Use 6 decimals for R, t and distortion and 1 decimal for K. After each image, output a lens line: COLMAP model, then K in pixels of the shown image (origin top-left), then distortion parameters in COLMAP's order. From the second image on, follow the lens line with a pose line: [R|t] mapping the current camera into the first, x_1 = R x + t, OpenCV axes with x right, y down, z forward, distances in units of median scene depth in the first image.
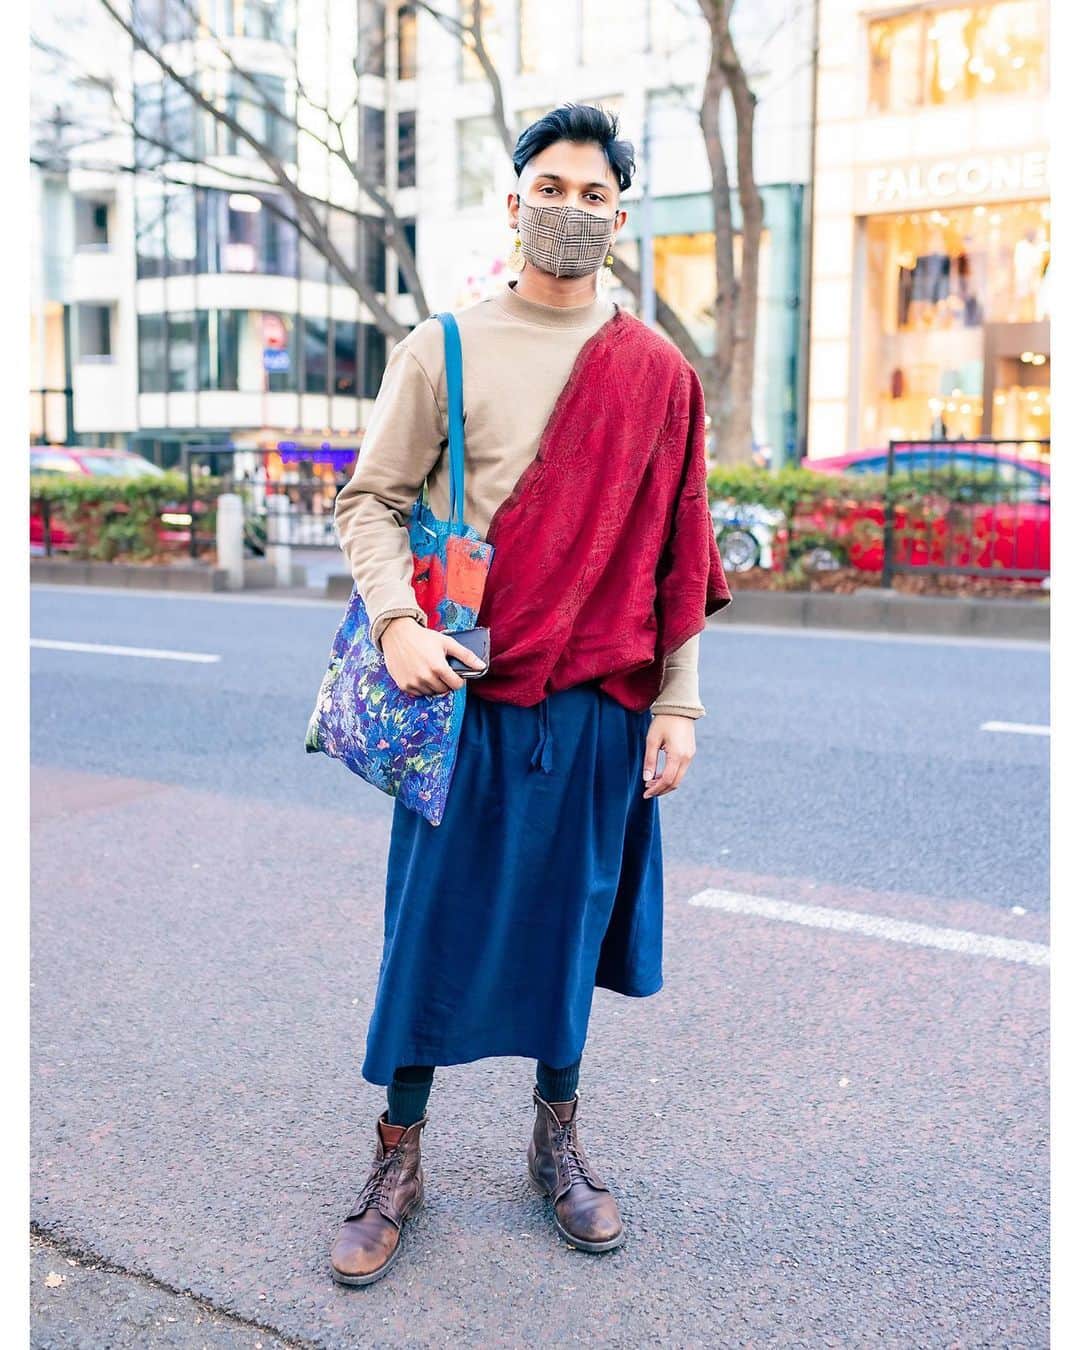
lens RADIAL K [[1426.2, 0, 564.5], [0, 1426.2, 673.9], [0, 0, 1]] dist [-0.003223, 0.015619]
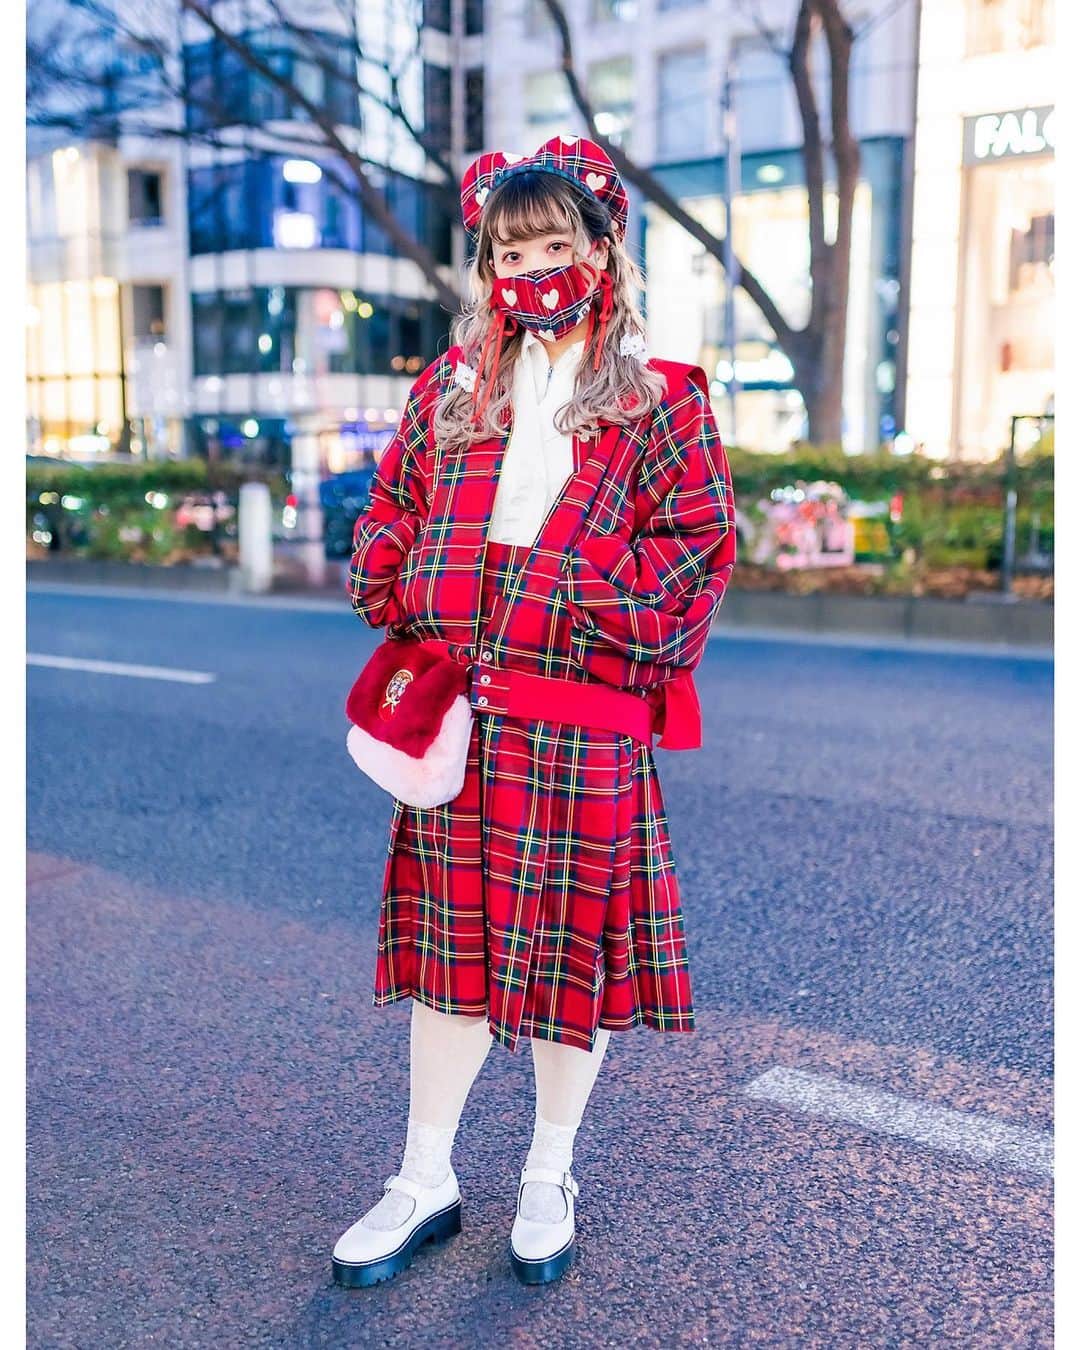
lens RADIAL K [[1426.2, 0, 564.5], [0, 1426.2, 673.9], [0, 0, 1]] dist [-0.003223, 0.015619]
pose [[0.997981, 0.002666, -0.063458, 0.016515], [-0.002027, 0.999947, 0.010139, -0.016679], [0.063481, -0.009990, 0.997933, 0.122033]]
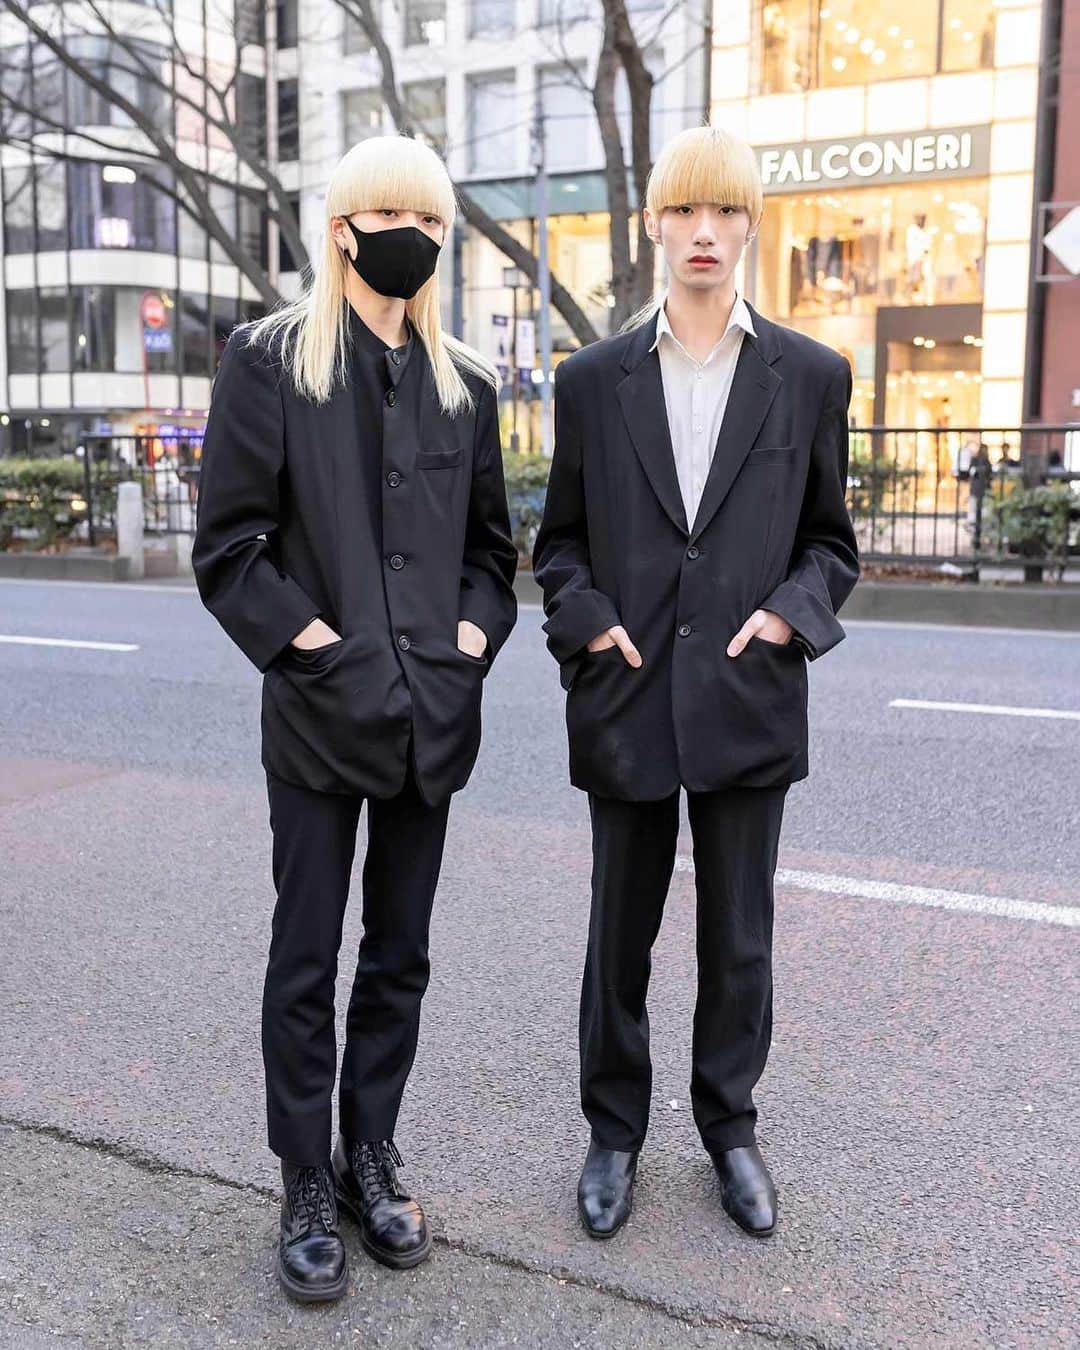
lens RADIAL K [[1488.6, 0, 540.3], [0, 1488.6, 697.5], [0, 0, 1]] dist [0.001095, 0.020846]
pose [[0.997539, -0.011854, 0.069106, -0.024345], [0.010221, 0.999661, 0.023939, 0.001781], [-0.069367, -0.023174, 0.997322, -0.049465]]
